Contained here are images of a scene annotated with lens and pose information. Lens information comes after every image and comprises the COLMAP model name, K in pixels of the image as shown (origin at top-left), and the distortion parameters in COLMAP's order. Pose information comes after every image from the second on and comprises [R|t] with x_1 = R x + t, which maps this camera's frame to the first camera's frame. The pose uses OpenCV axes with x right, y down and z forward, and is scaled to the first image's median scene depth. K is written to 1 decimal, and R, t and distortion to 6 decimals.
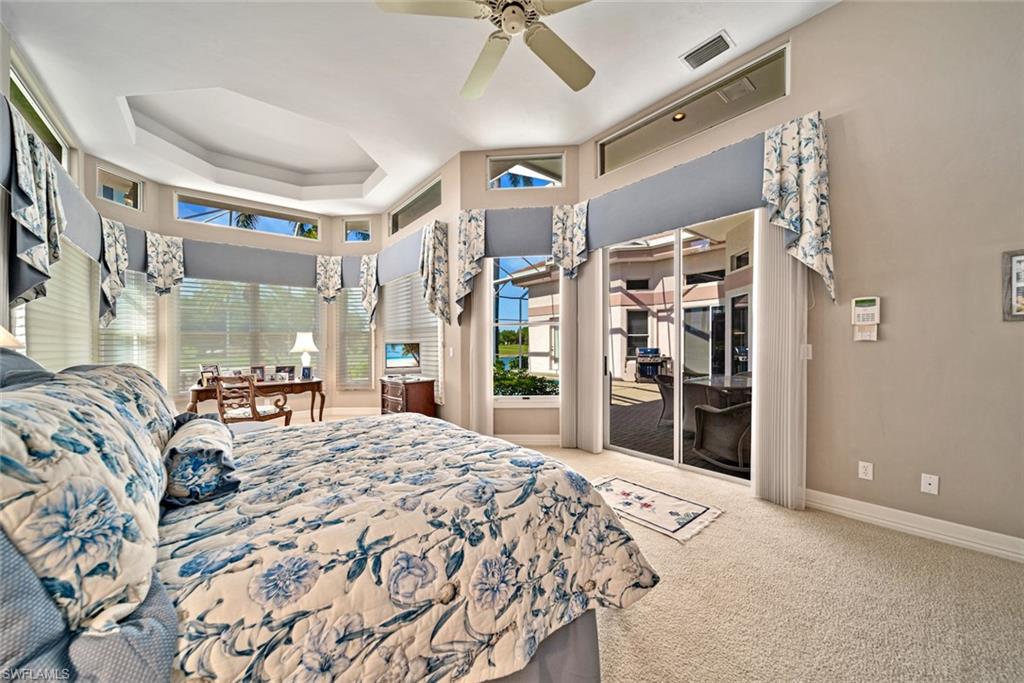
lens RADIAL K [[371.0, 0, 512.5], [0, 371.0, 351.2], [0, 0, 1]] dist [0.002106, -0.000021]
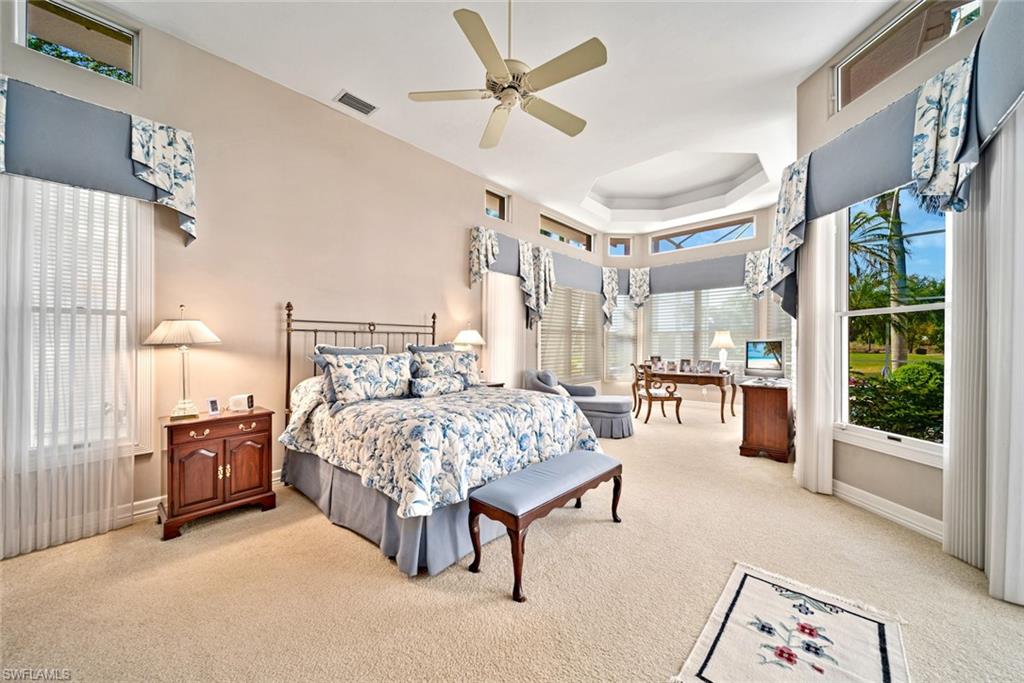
lens RADIAL K [[359.2, 0, 512.1], [0, 359.2, 339.6], [0, 0, 1]] dist [-0.000955, -0.000070]
pose [[0.143307, 0.000880, -0.989678, 0.468197], [-0.016621, 0.999861, -0.001517, -0.014114], [0.989539, 0.016667, 0.143302, 0.311045]]
